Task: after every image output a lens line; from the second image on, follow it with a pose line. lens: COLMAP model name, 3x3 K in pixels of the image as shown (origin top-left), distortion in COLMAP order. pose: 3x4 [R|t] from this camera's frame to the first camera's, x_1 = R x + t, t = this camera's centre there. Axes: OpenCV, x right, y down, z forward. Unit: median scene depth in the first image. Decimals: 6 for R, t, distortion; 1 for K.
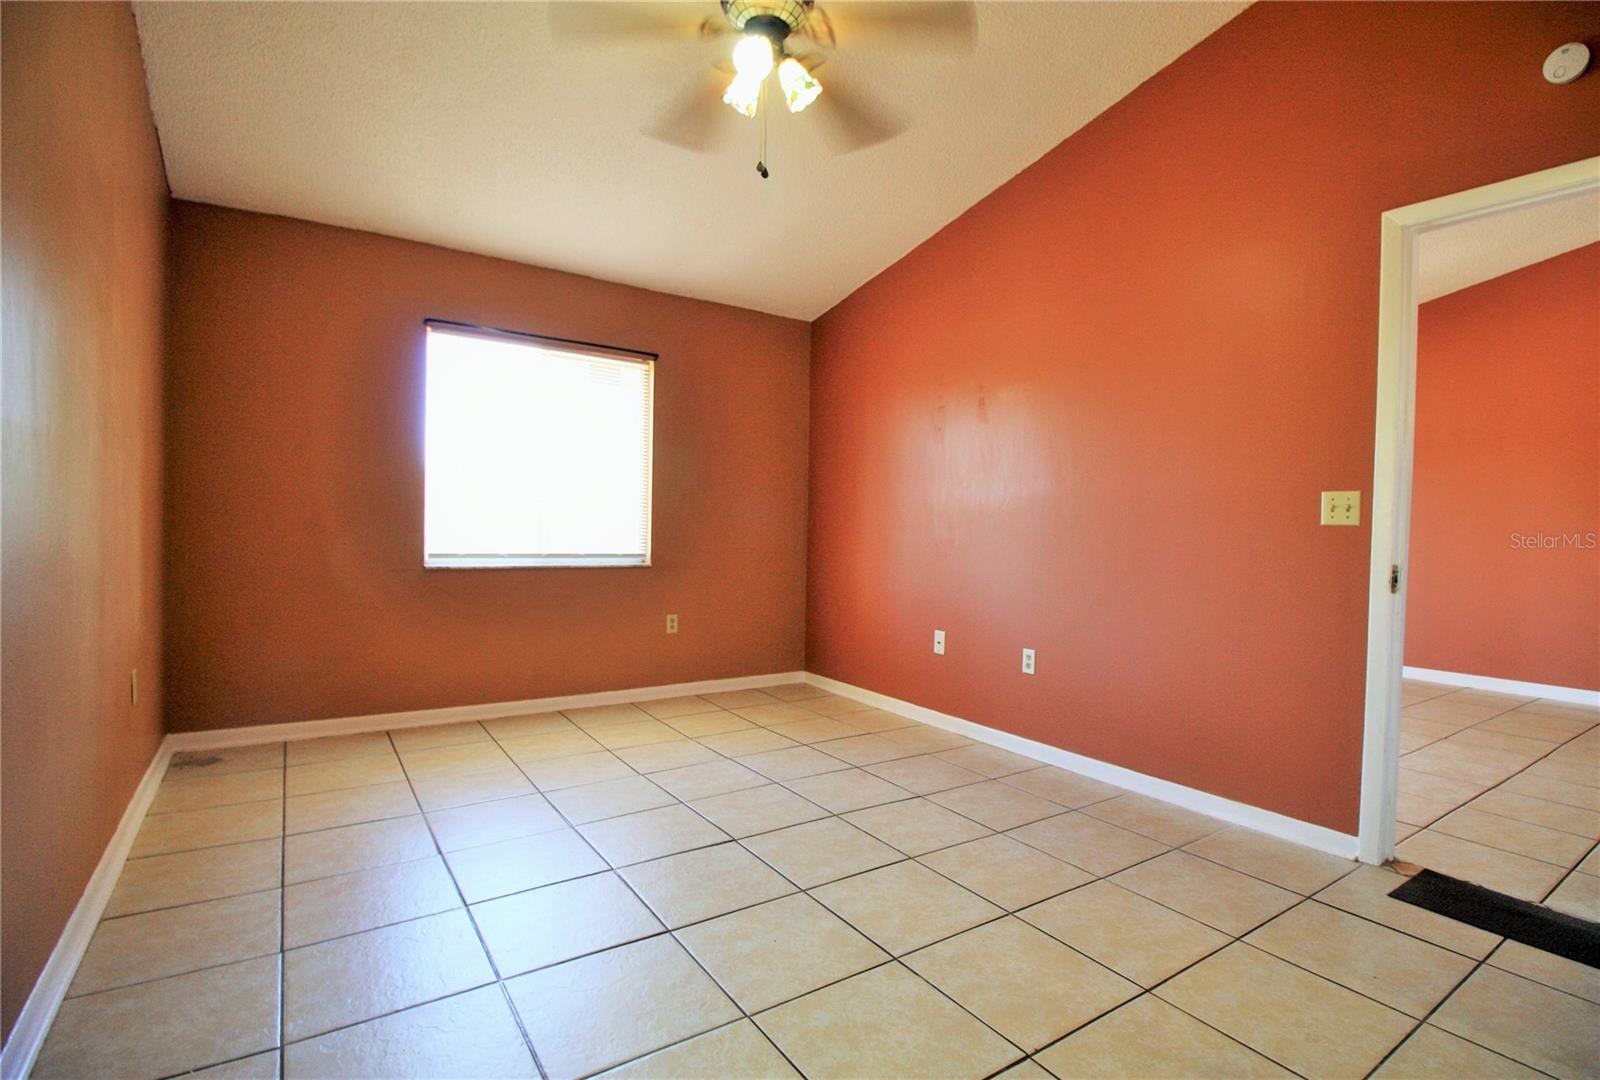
lens RADIAL K [[782.8, 0, 802.2], [0, 782.8, 536.7], [0, 0, 1]] dist [0.007828, 0.000140]
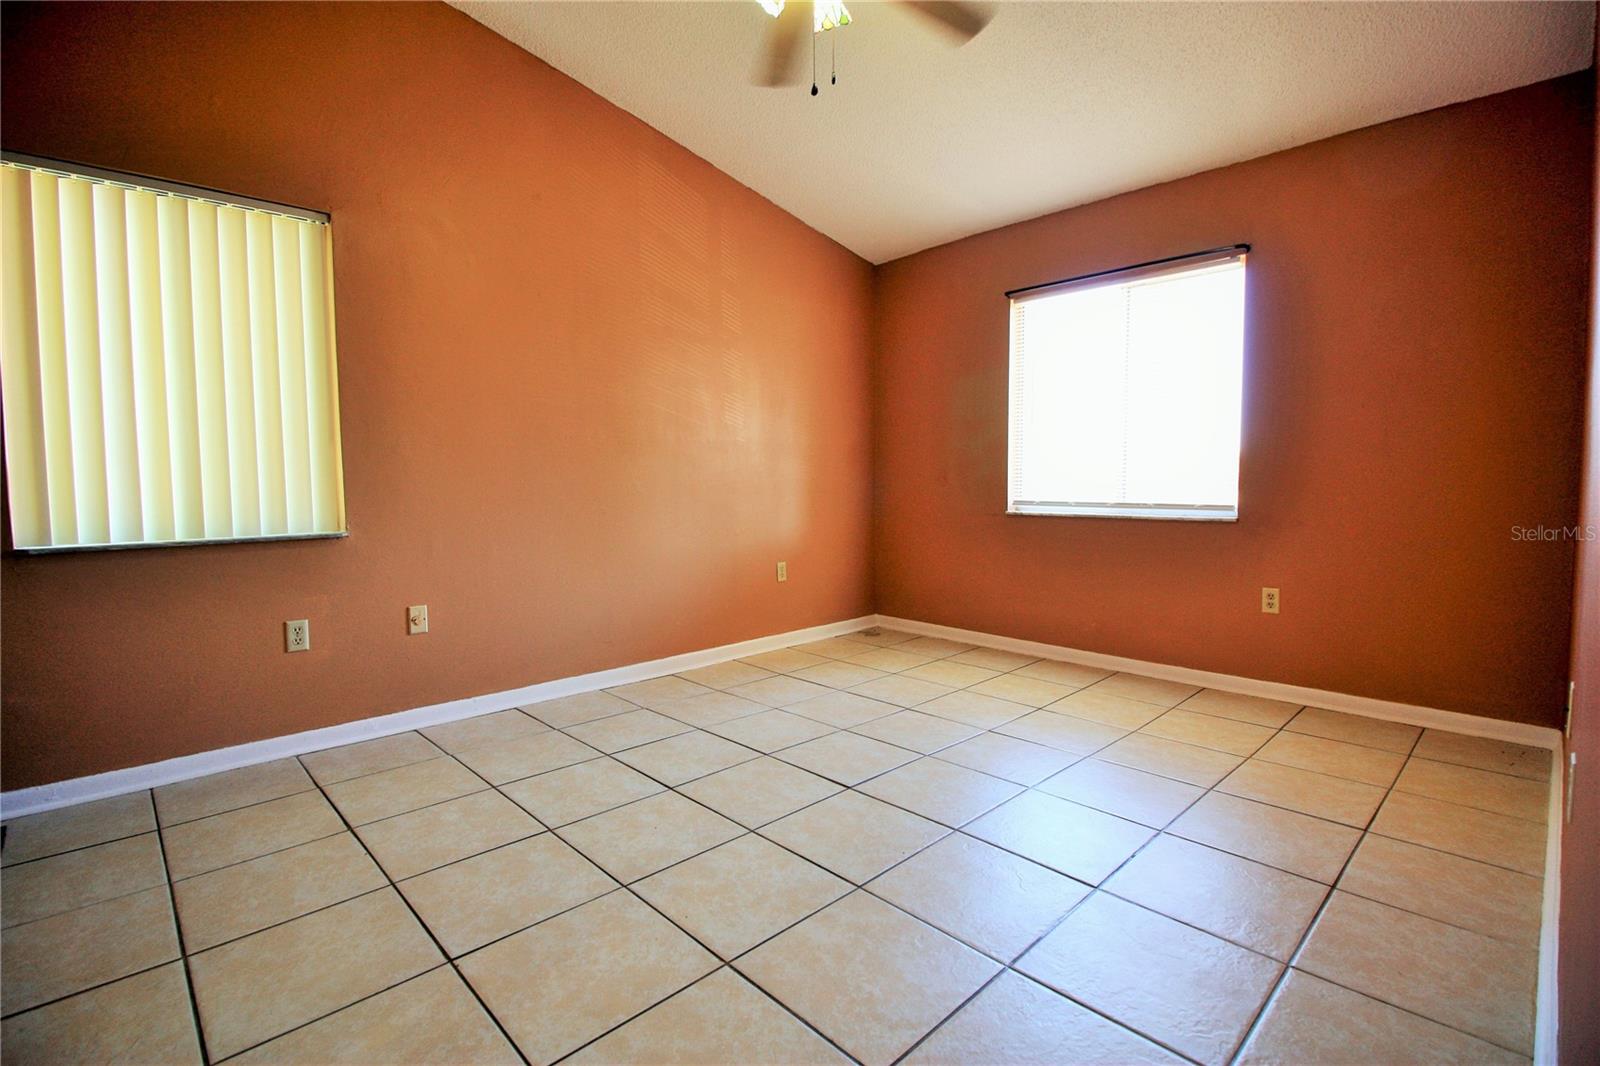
lens RADIAL K [[741.5, 0, 800.2], [0, 741.5, 521.9], [0, 0, 1]] dist [-0.017244, 0.000180]
pose [[0.162034, 0.033542, -0.986215, 0.499464], [-0.002988, 0.999434, 0.033501, 0.016351], [0.986781, -0.002482, 0.162042, 0.495781]]
